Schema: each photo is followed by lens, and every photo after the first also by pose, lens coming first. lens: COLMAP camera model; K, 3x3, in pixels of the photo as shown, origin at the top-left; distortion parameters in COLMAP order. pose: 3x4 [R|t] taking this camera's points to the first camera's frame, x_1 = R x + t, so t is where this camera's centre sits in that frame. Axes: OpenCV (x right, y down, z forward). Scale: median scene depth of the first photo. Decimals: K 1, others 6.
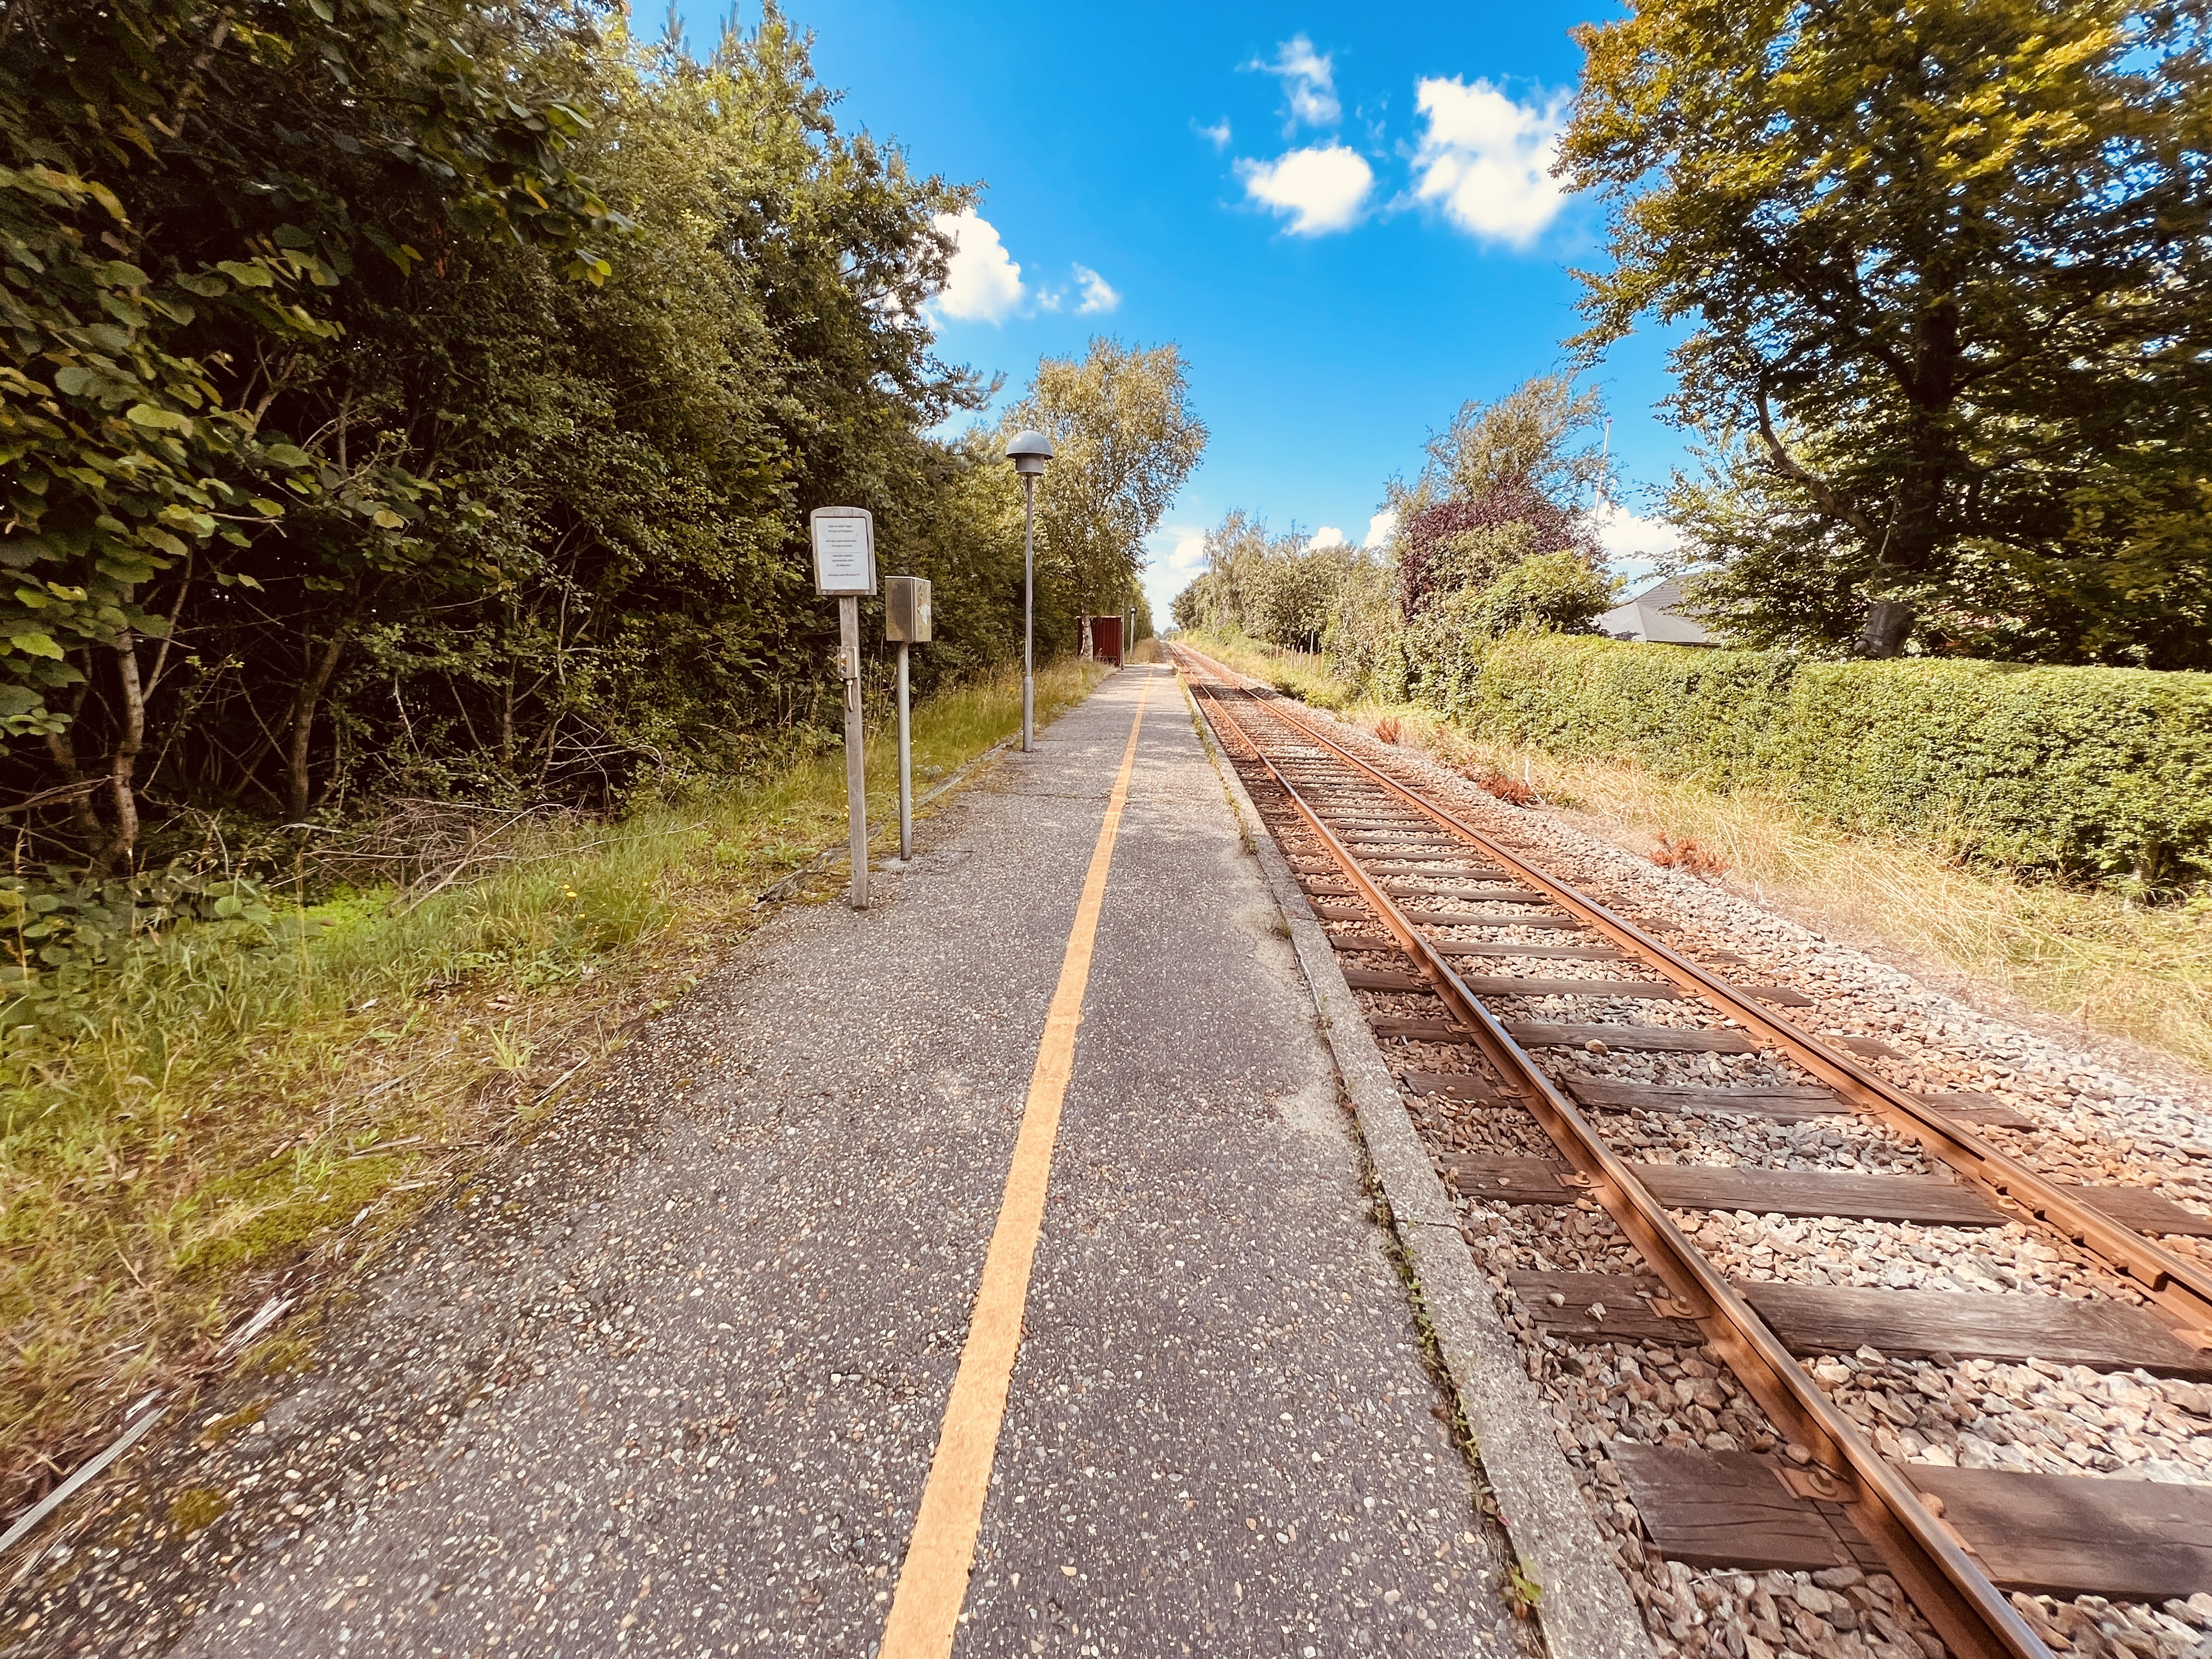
lens RADIAL K [[880.5, 0, 1104.9], [0, 880.5, 836.2], [0, 0, 1]] dist [-0.002212, -0.000298]
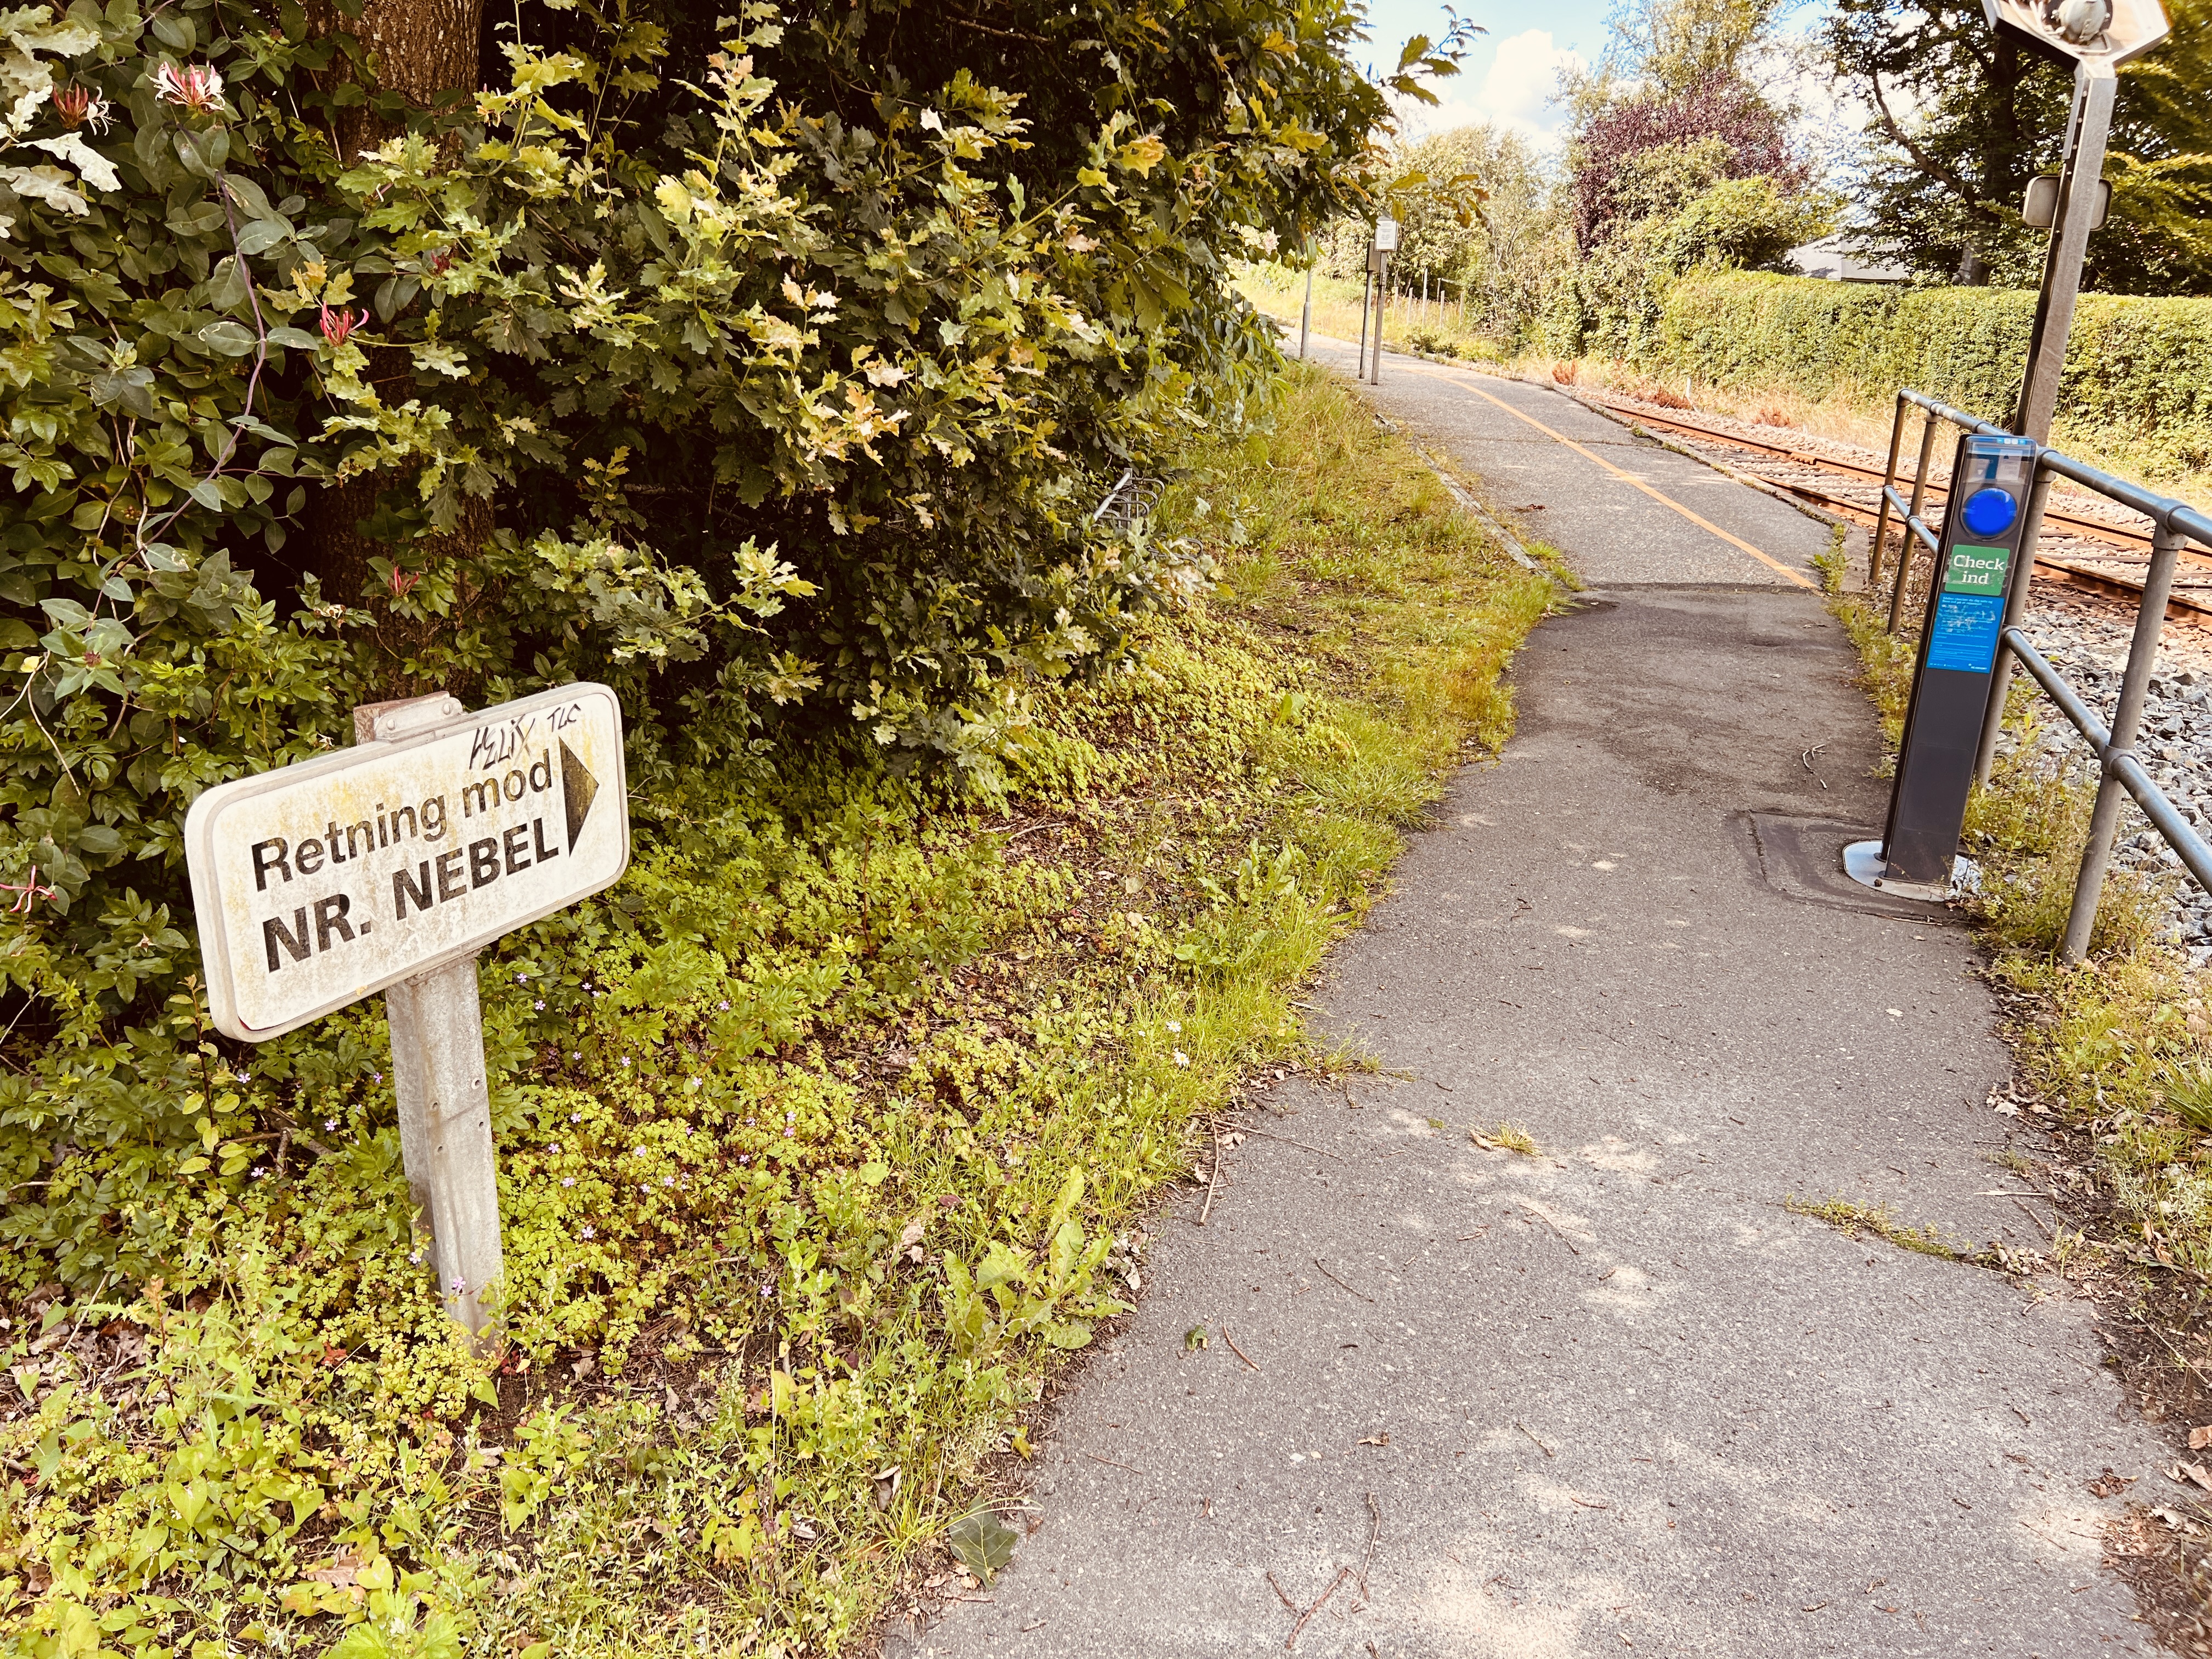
lens RADIAL K [[1654.2, 0, 1106.0], [0, 1654.2, 829.5], [0, 0, 1]] dist [0.059992, -0.066559]
pose [[0.997733, -0.015722, 0.065435, -0.245747], [0.009290, 0.995196, 0.097462, 0.155305], [-0.066653, -0.096633, 0.993086, -0.662766]]
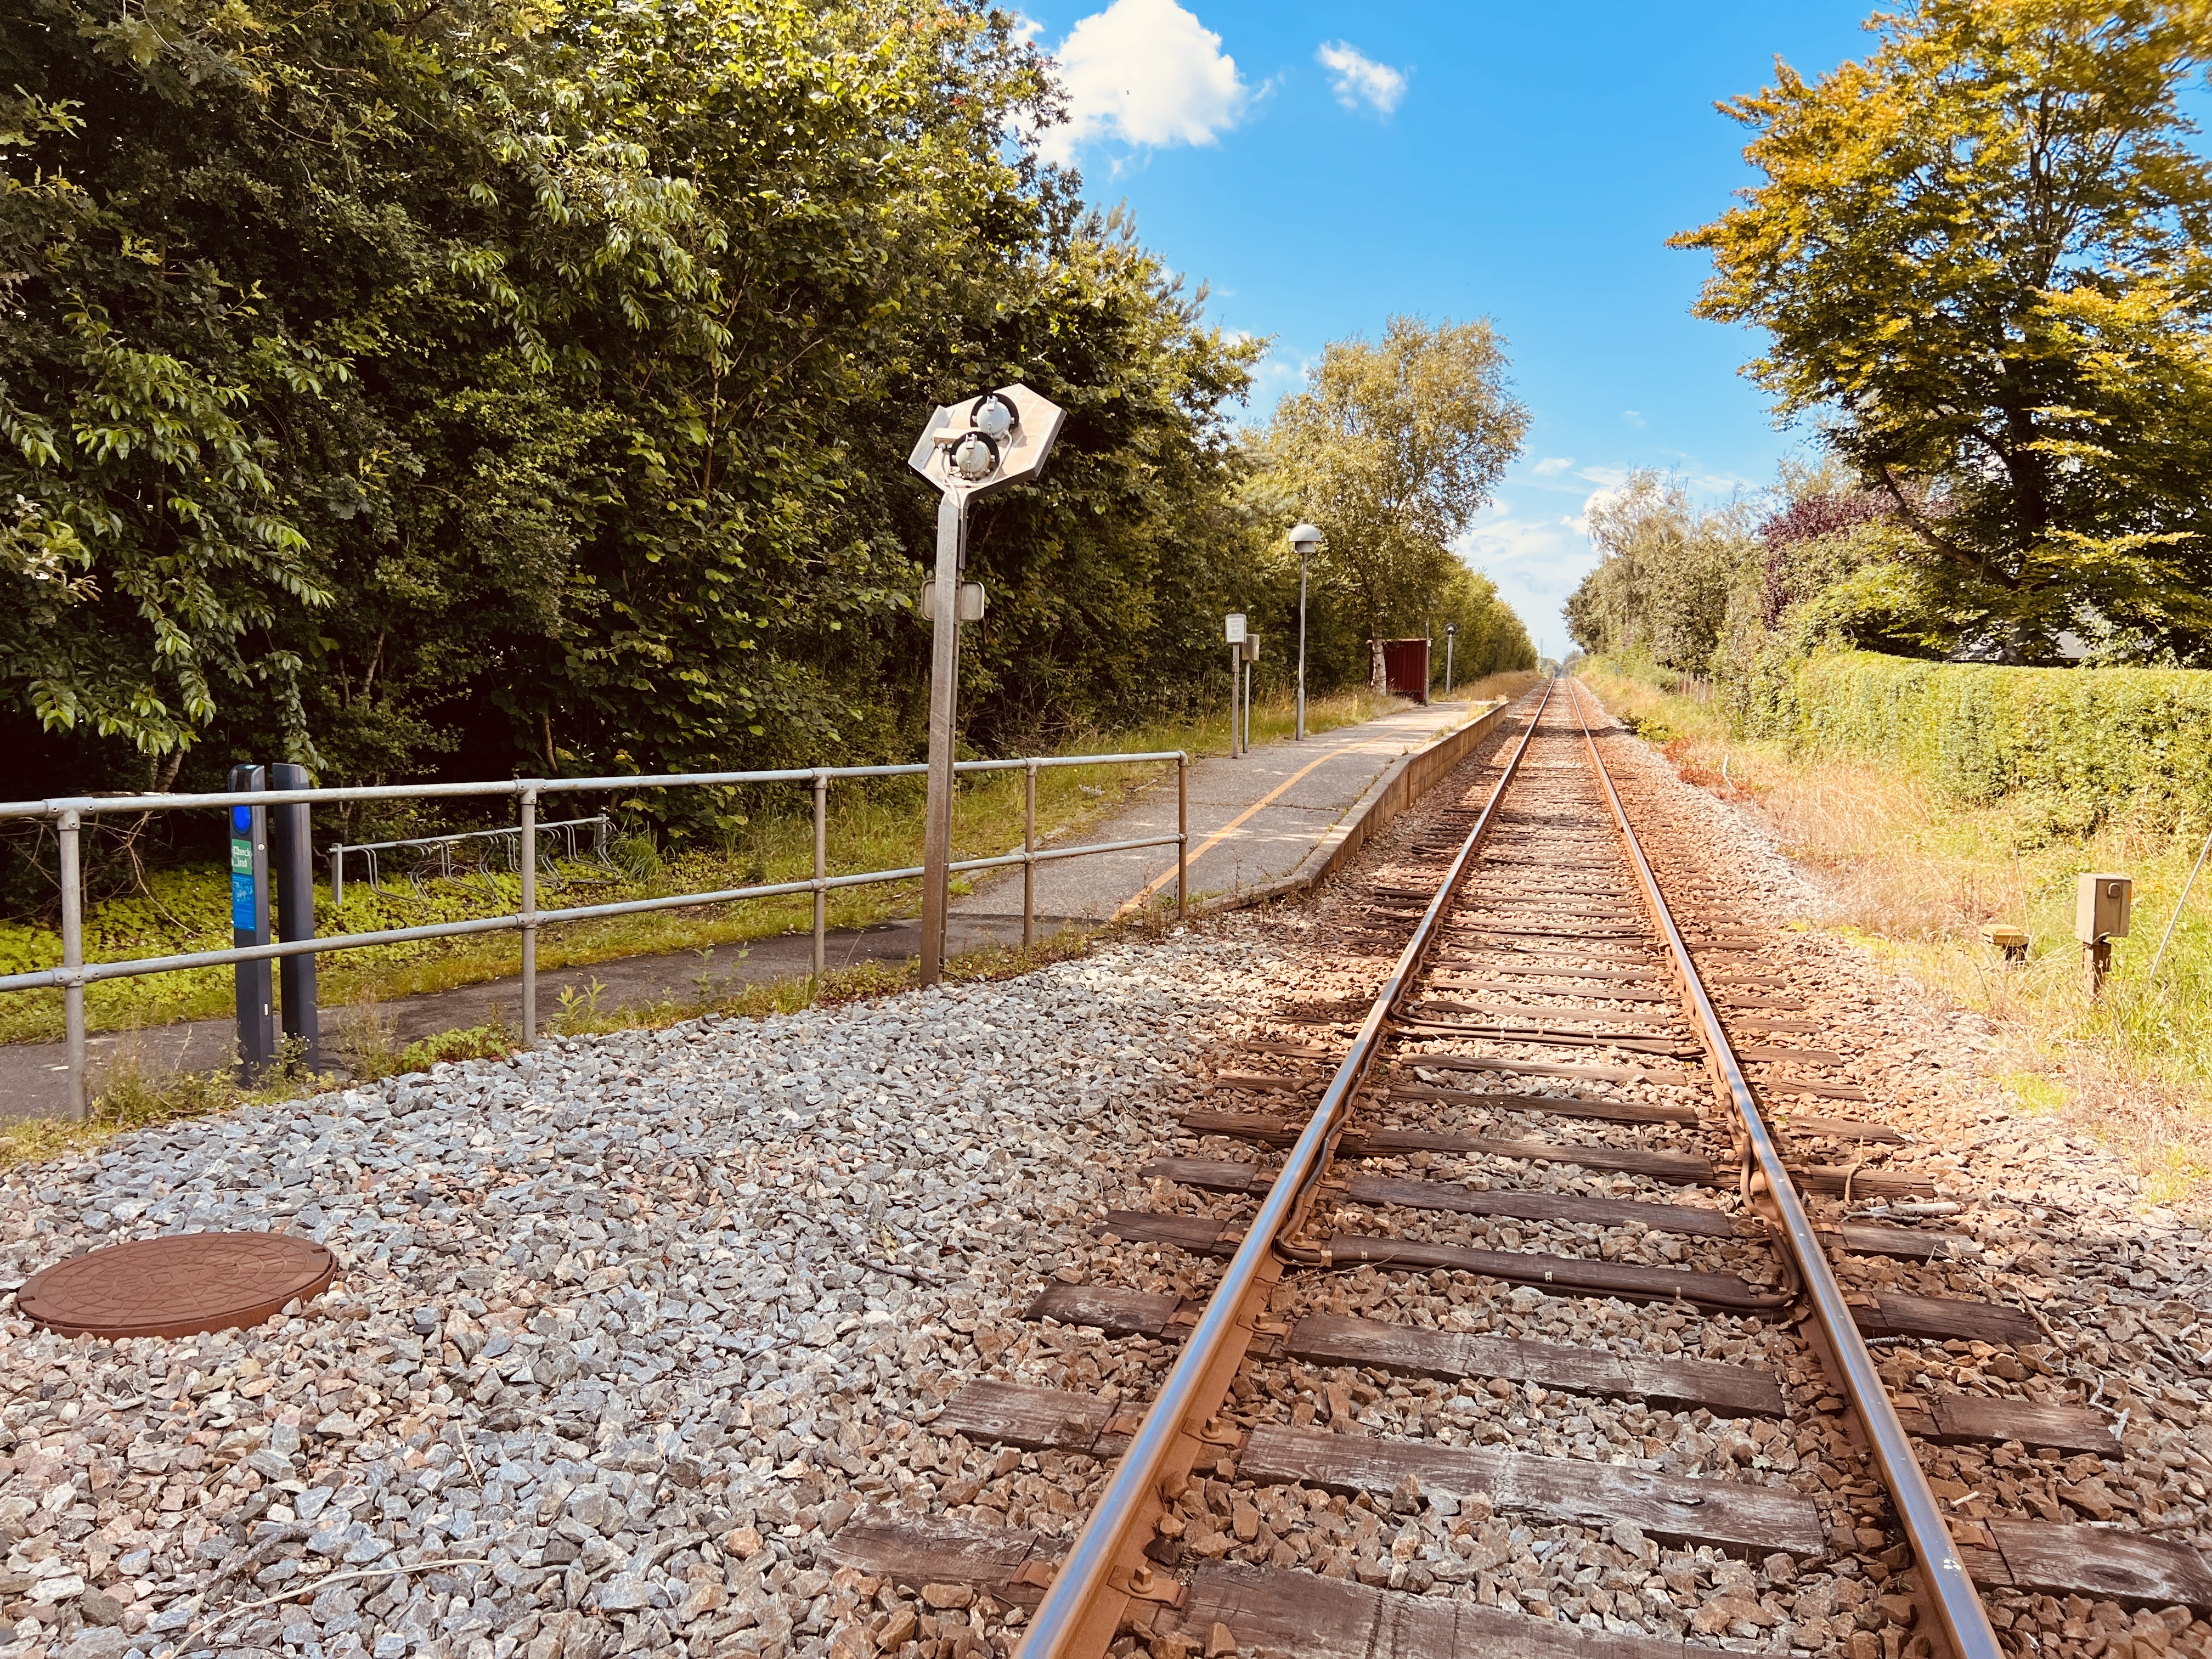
lens RADIAL K [[1654.2, 0, 1106.0], [0, 1654.2, 829.5], [0, 0, 1]] dist [0.059992, -0.066559]
pose [[0.979077, 0.002191, -0.203479, 0.062758], [-0.028367, 0.991648, -0.125815, 0.170264], [0.201504, 0.128955, 0.970962, -0.715087]]
